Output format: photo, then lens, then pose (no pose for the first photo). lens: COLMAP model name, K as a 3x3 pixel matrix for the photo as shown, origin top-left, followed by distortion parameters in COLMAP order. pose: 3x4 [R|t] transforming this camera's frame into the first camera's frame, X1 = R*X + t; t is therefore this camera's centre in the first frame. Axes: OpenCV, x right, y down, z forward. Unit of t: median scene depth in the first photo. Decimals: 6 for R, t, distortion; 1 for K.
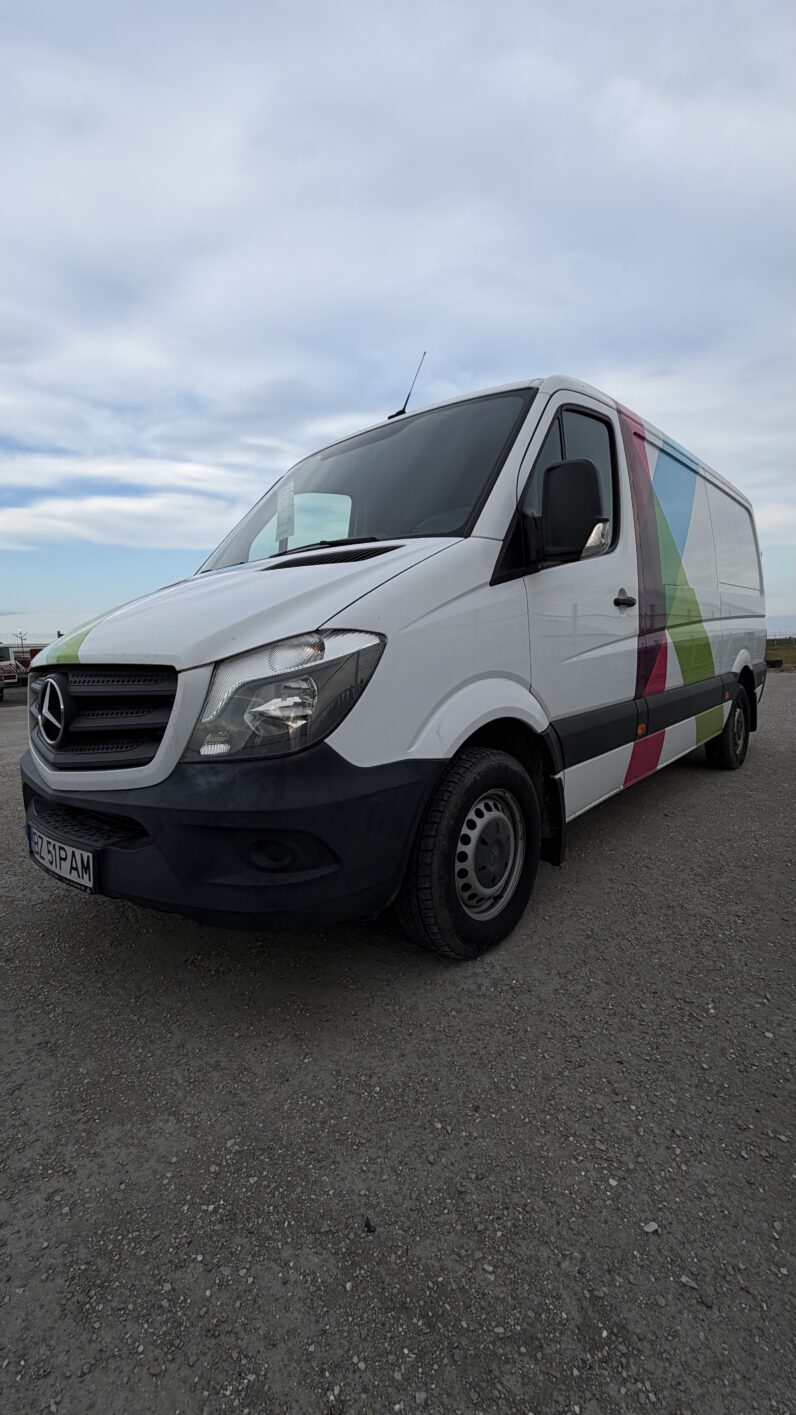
lens RADIAL K [[612.8, 0, 394.9], [0, 612.8, 714.9], [0, 0, 1]] dist [0.002310, 0.000266]
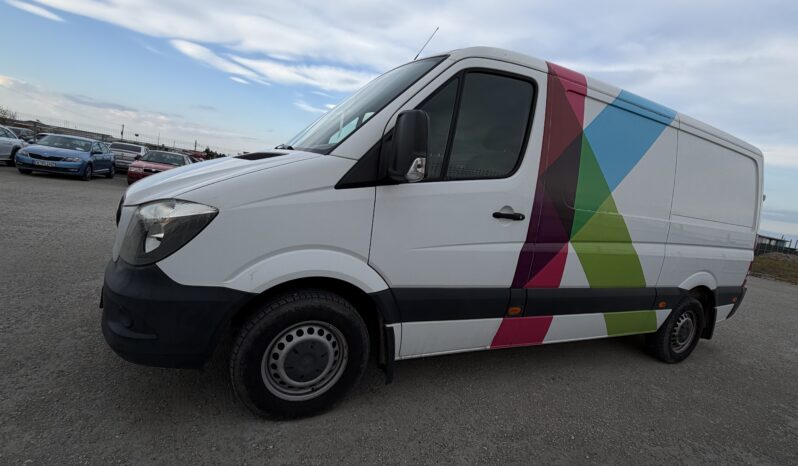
lens RADIAL K [[357.2, 0, 401.0], [0, 357.2, 235.2], [0, 0, 1]] dist [0.001358, 0.000763]
pose [[0.894441, 0.223379, -0.387399, 0.587931], [-0.221848, 0.973834, 0.049313, -0.159396], [0.388277, 0.041836, 0.920592, 0.236634]]
